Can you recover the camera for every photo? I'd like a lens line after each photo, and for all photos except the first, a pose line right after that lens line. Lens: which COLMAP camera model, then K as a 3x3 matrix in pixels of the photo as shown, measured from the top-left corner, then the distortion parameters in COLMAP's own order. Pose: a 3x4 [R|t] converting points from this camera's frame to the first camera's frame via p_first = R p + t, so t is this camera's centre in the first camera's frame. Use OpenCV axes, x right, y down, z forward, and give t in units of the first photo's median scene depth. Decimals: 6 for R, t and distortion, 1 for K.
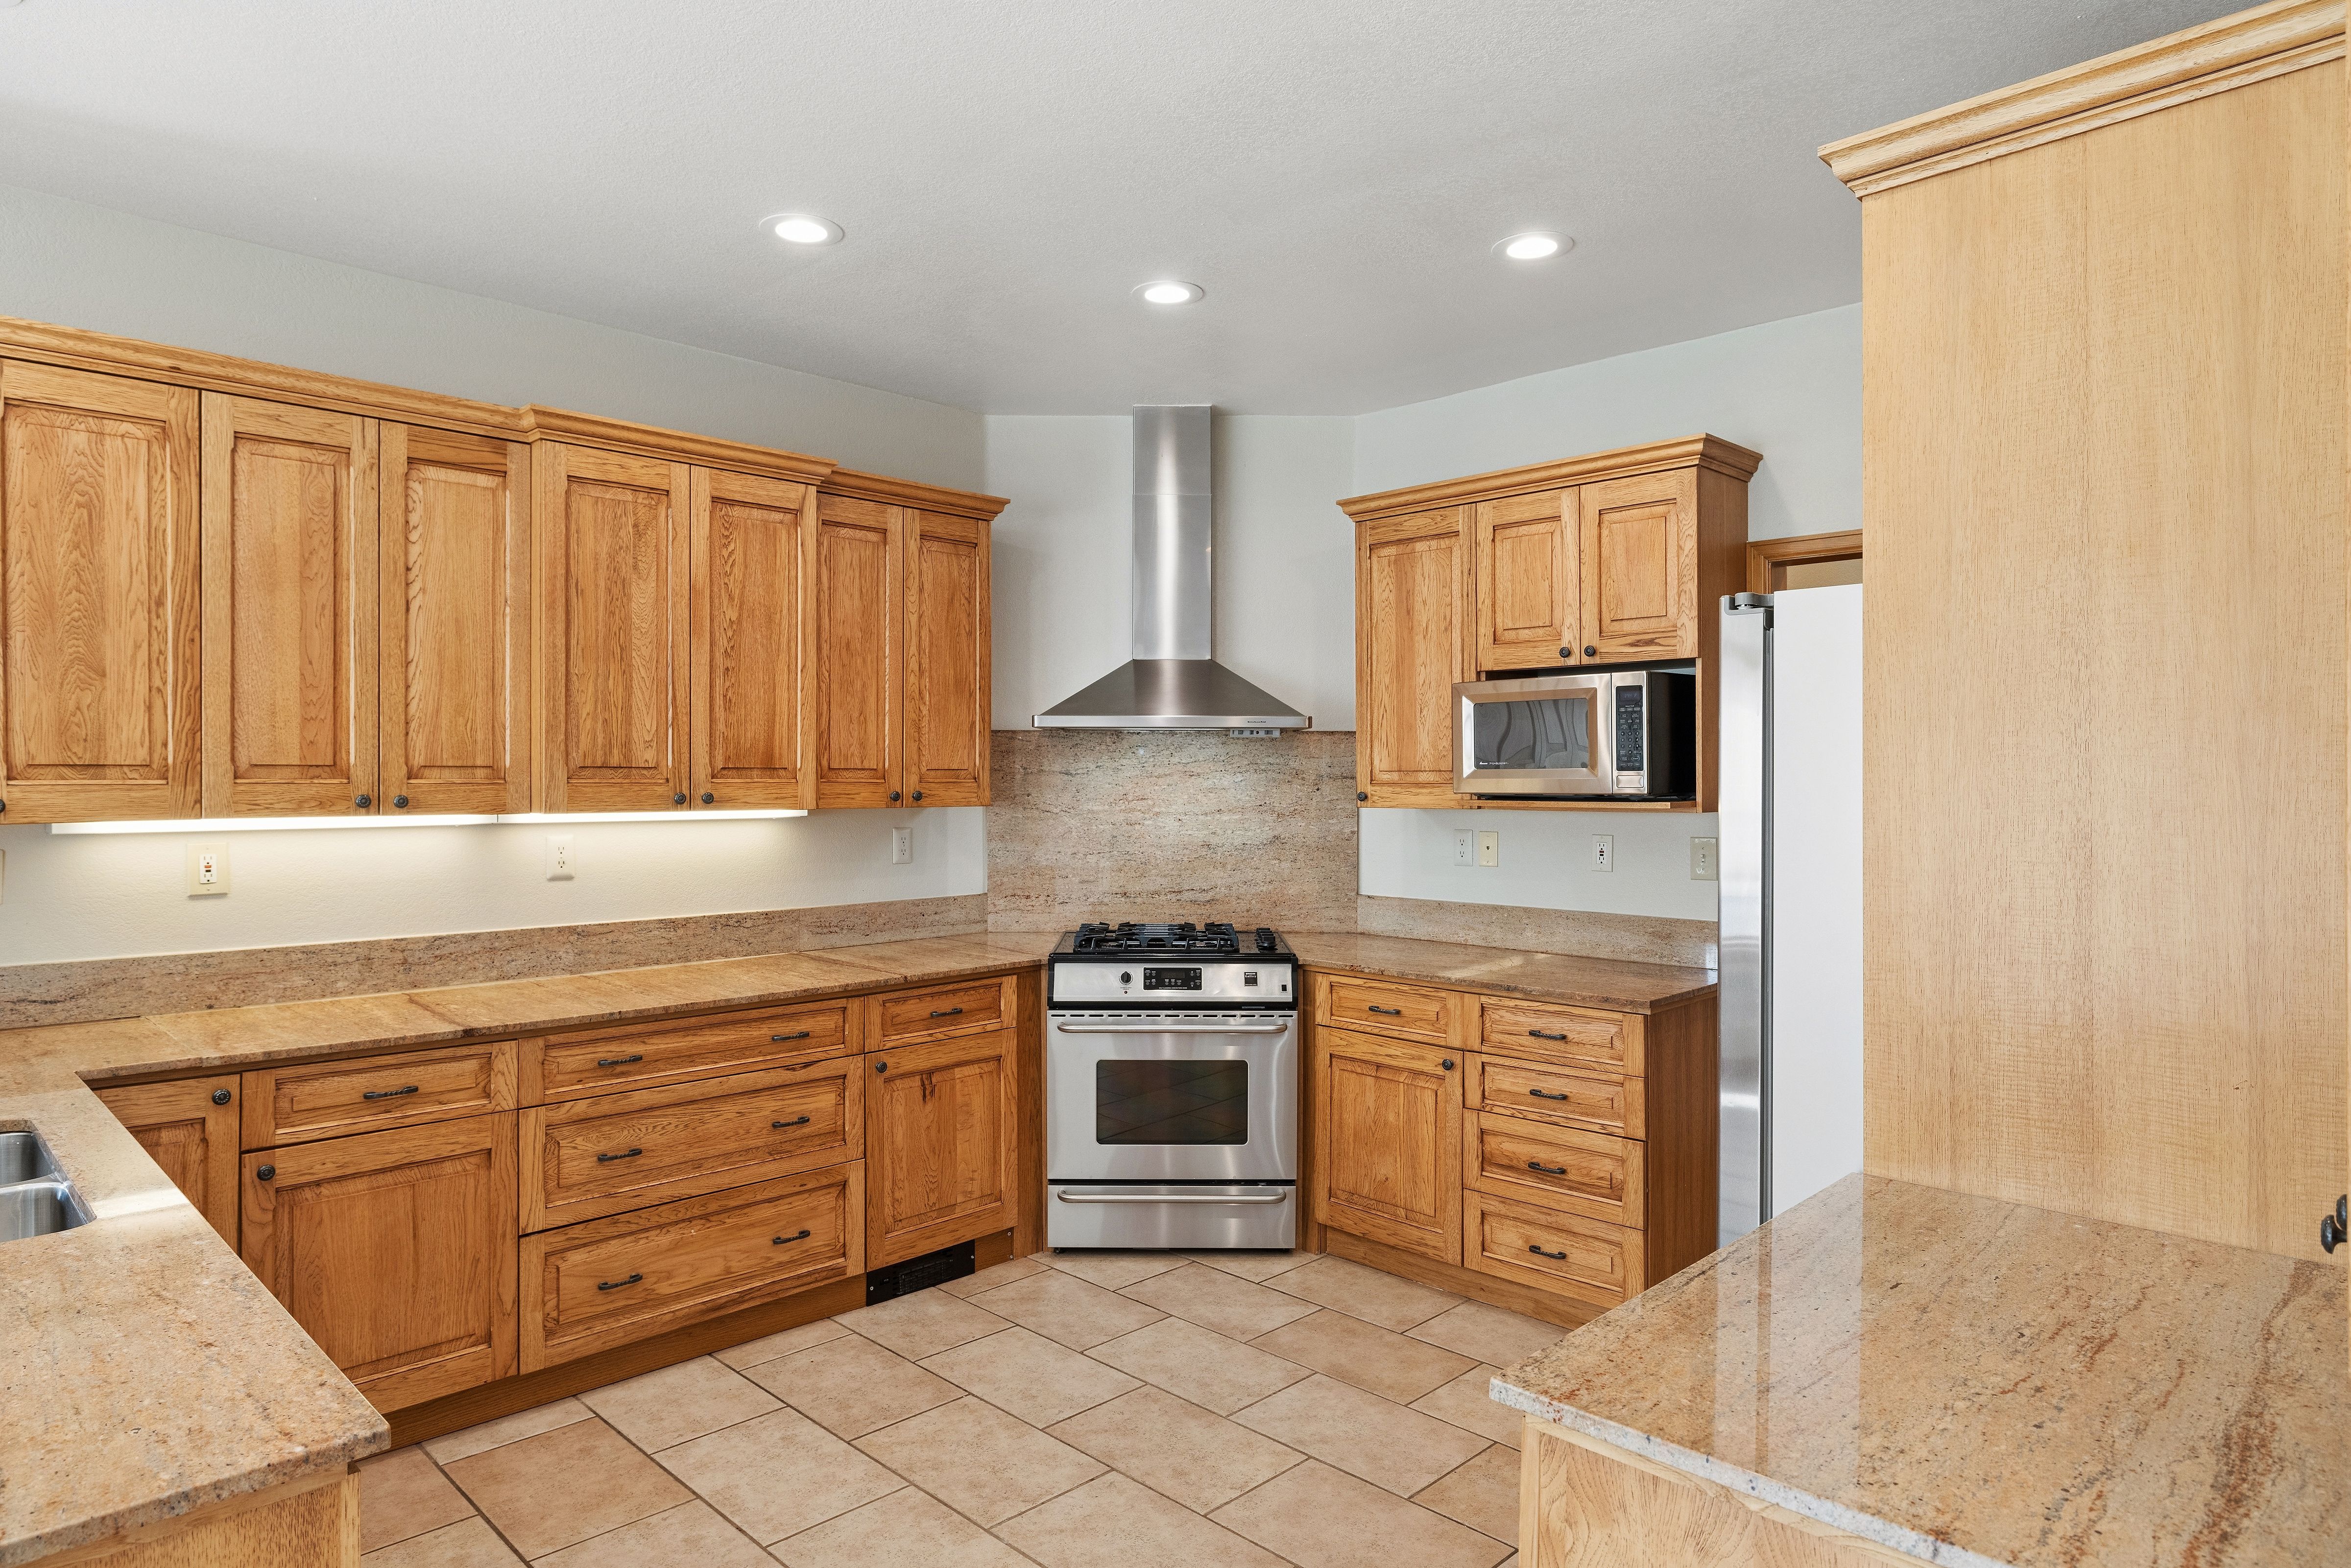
lens RADIAL K [[1365.7, 0, 1175.5], [0, 1365.7, 784.0], [0, 0, 1]] dist [-0.005319, 0.001356]
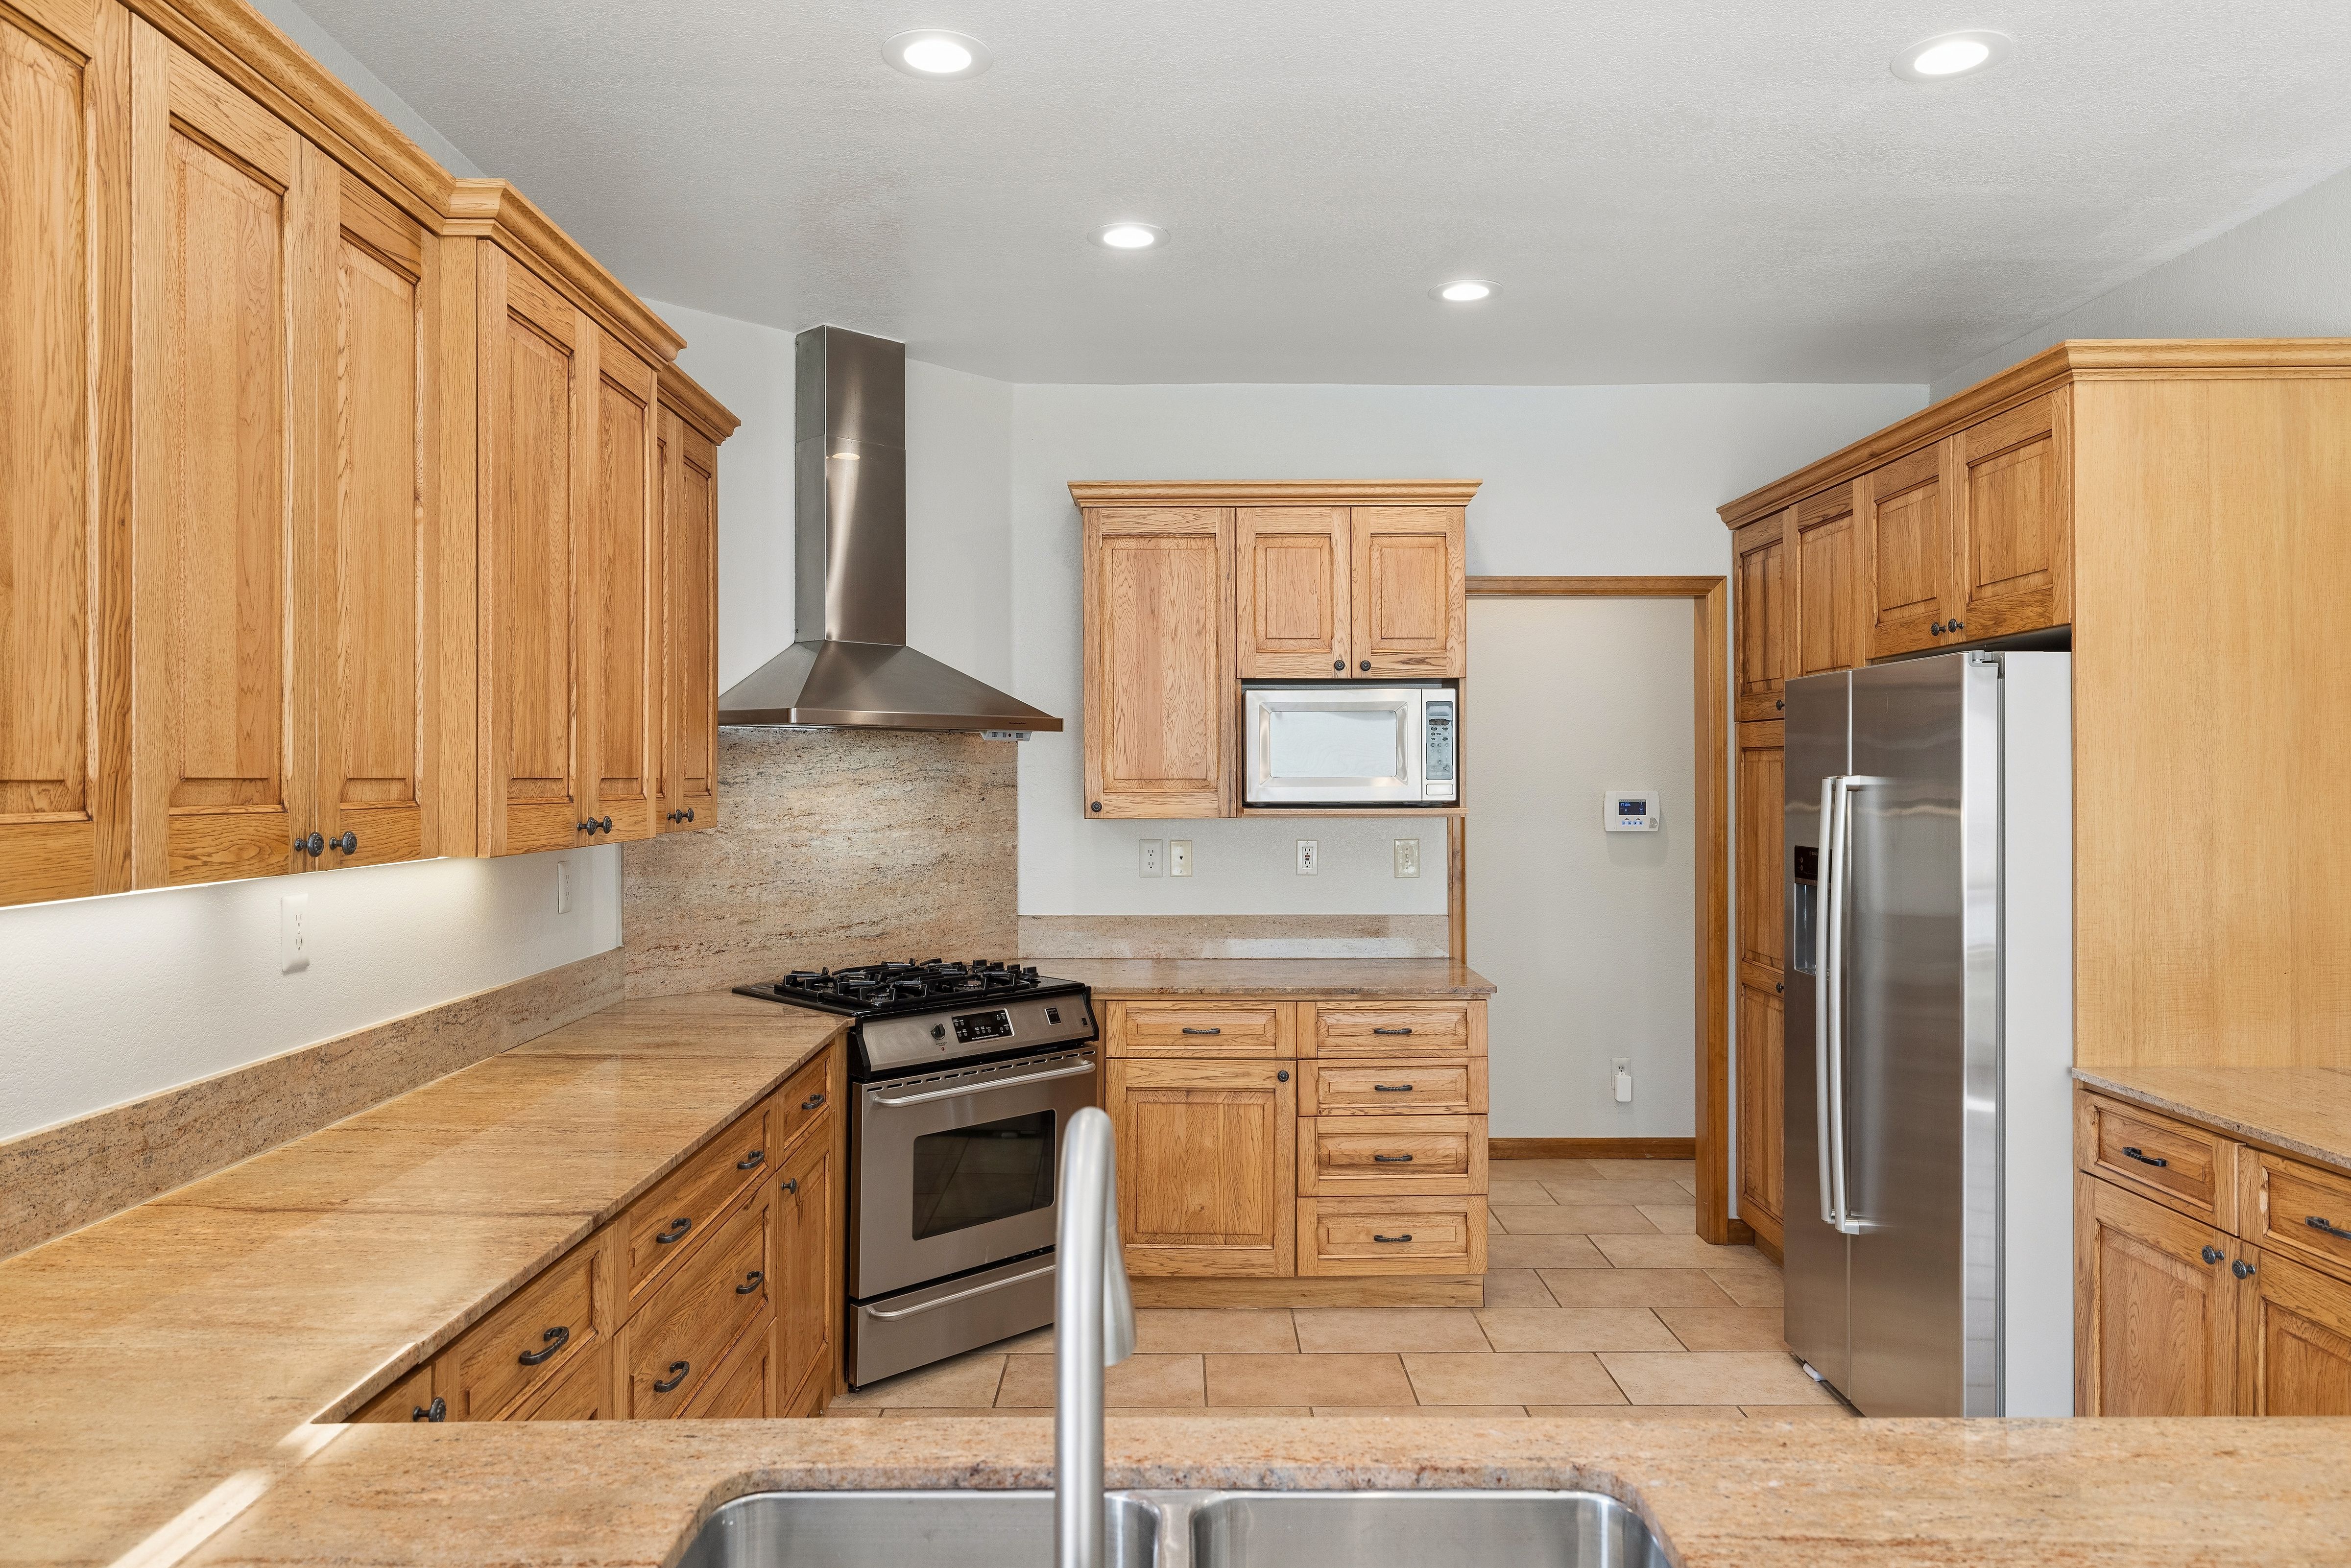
lens RADIAL K [[1537.1, 0, 1178.5], [0, 1537.1, 779.1], [0, 0, 1]] dist [-0.000505, -0.001033]
pose [[0.704789, -0.002655, 0.709412, -0.648945], [0.005443, 0.999984, -0.001665, -0.008624], [-0.709396, 0.005035, 0.704792, 0.267880]]
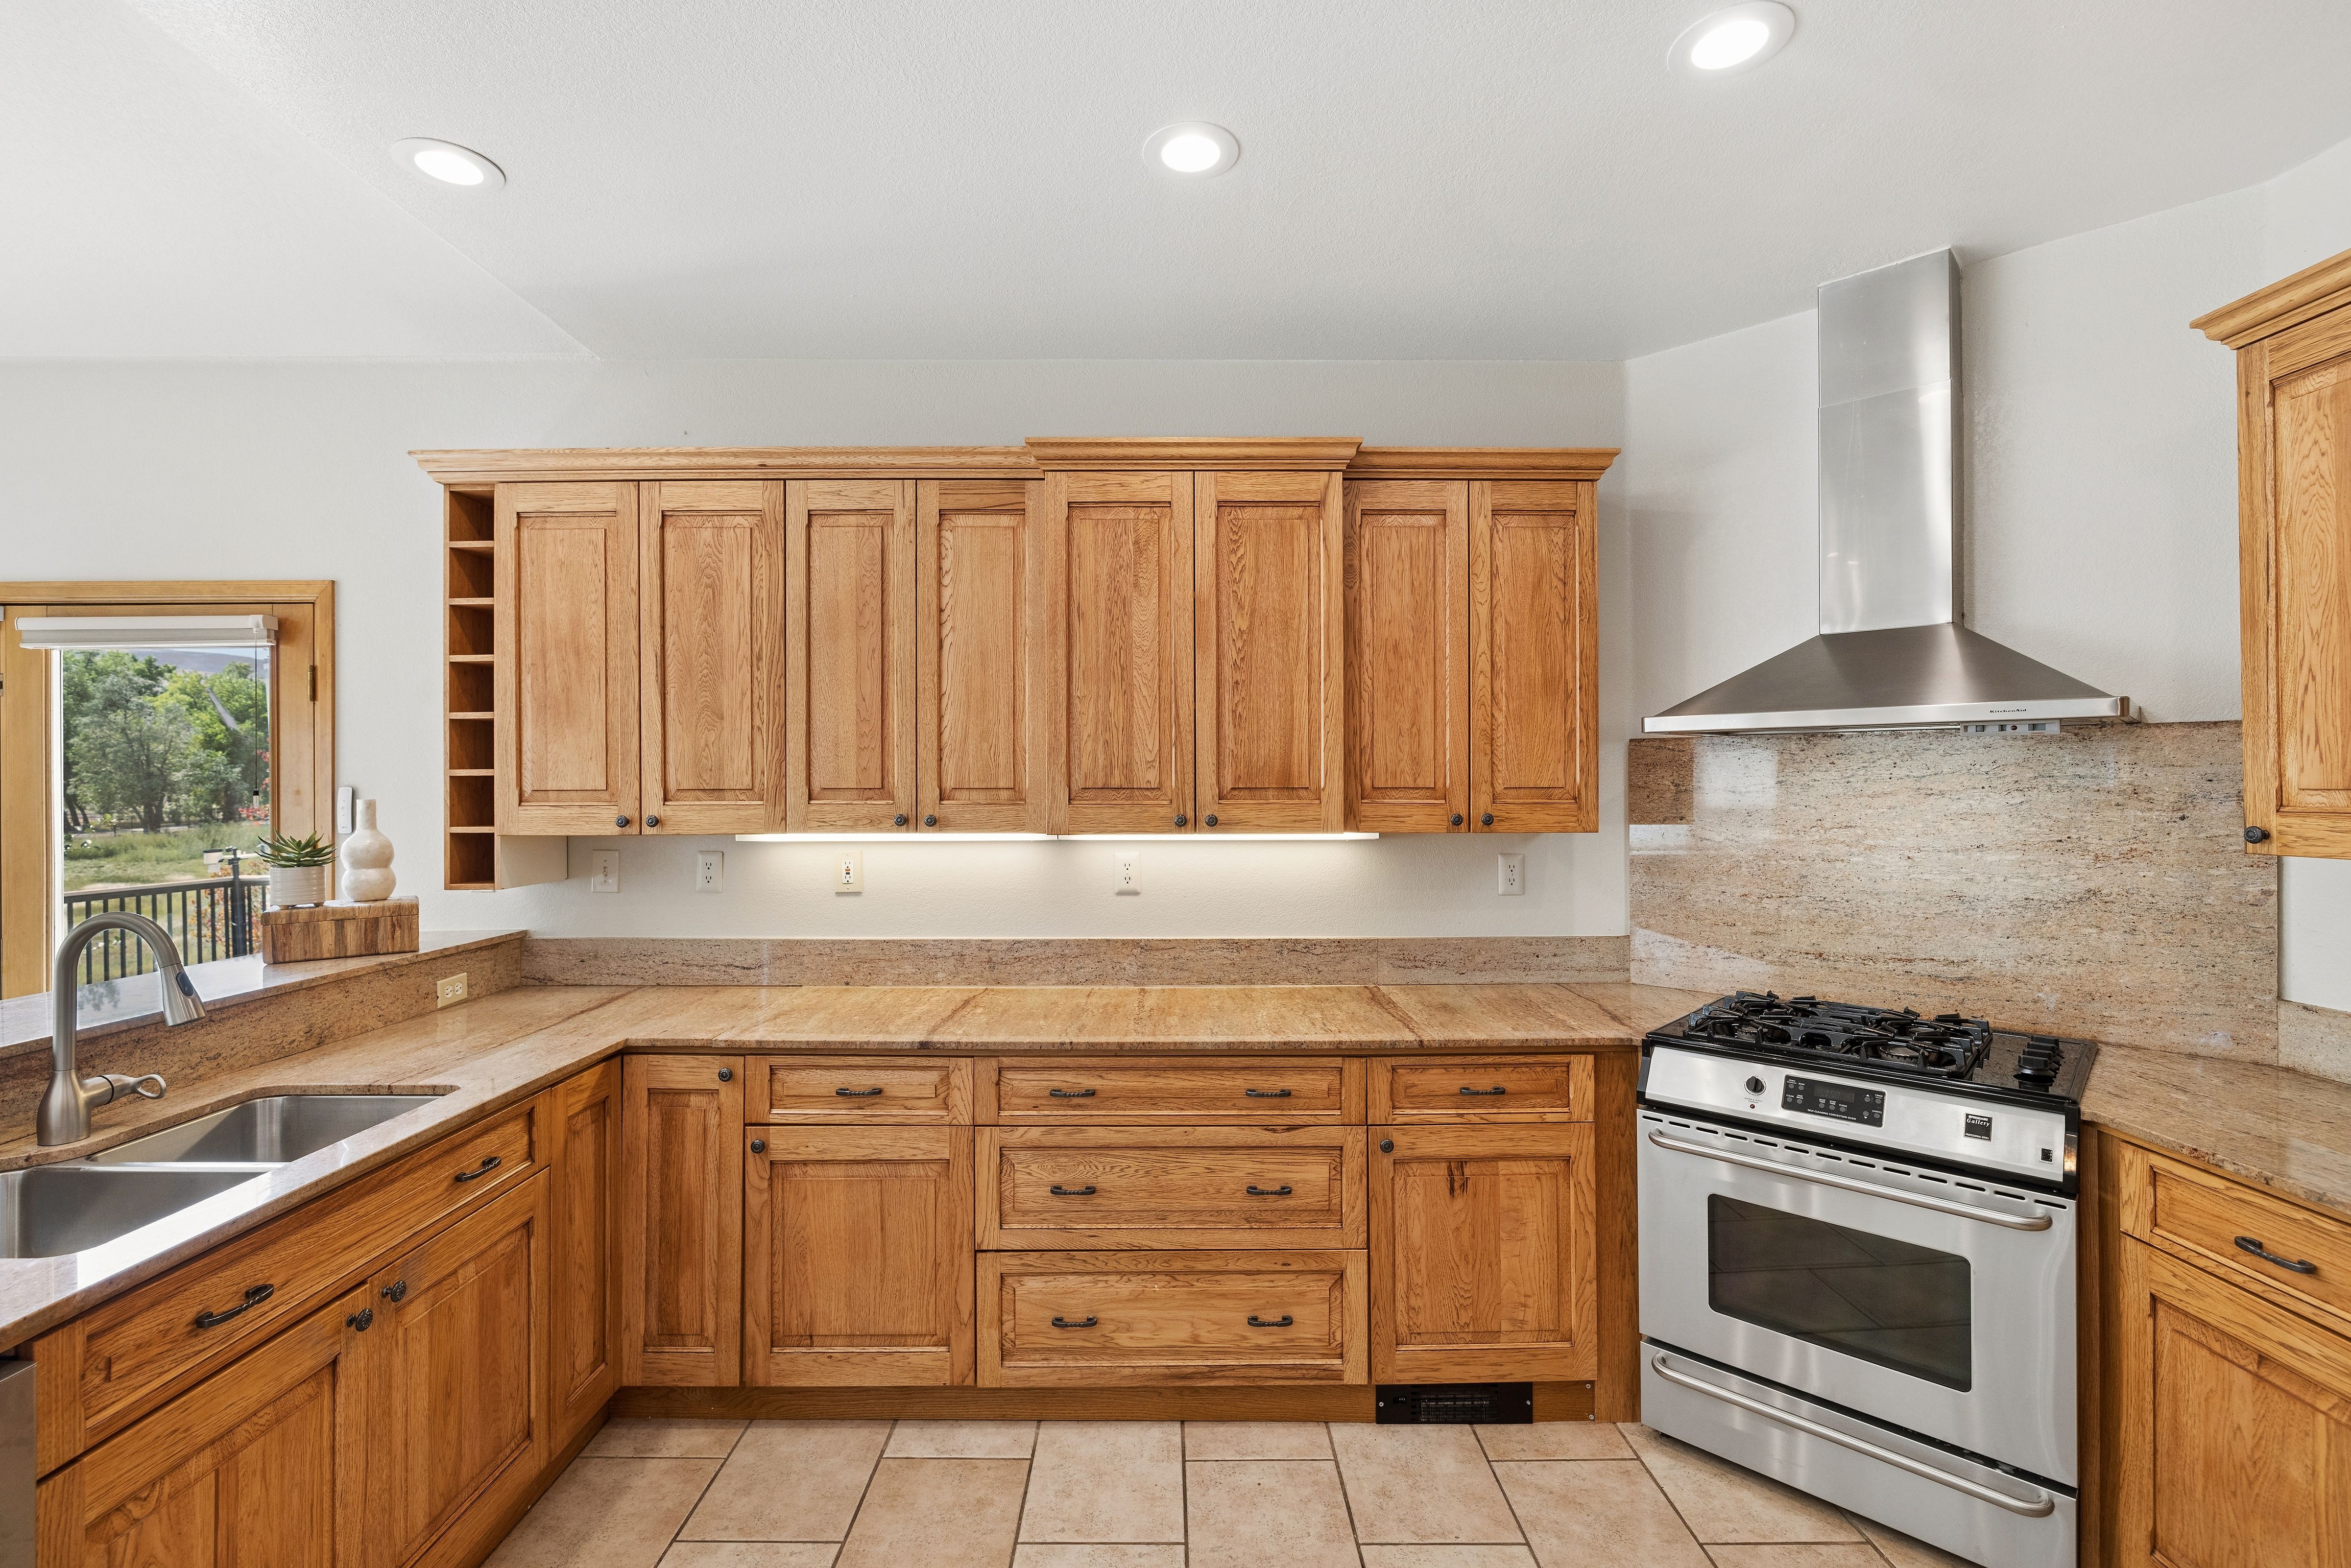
lens RADIAL K [[1052.6, 0, 1167.4], [0, 1052.6, 782.3], [0, 0, 1]] dist [-0.009955, 0.004935]
pose [[0.709049, -0.005152, -0.705140, 0.143259], [-0.001308, 0.999962, -0.008621, -0.009244], [0.705158, 0.007035, 0.709015, 0.444730]]
